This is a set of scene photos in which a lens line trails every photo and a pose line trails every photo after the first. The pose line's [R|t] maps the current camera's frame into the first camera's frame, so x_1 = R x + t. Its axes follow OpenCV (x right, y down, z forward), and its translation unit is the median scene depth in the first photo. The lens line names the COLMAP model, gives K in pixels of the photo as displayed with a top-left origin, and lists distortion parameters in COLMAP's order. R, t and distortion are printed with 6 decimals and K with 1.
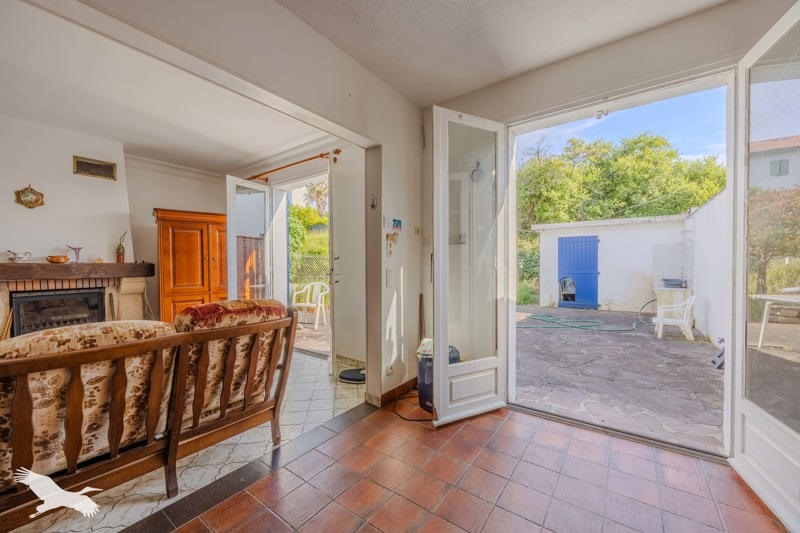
lens RADIAL K [[310.9, 0, 396.7], [0, 310.9, 266.3], [0, 0, 1]] dist [-0.008666, -0.000385]
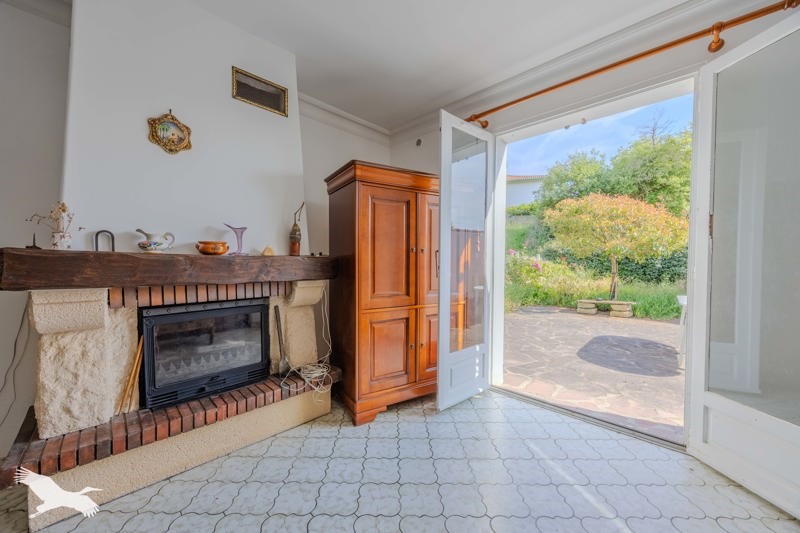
lens RADIAL K [[310.9, 0, 404.4], [0, 310.9, 267.0], [0, 0, 1]] dist [-0.008666, -0.000385]
pose [[0.988786, 0.006482, -0.149199, -0.655393], [-0.005537, 0.999962, 0.006750, 0.005765], [0.149237, -0.005848, 0.988784, 0.484609]]
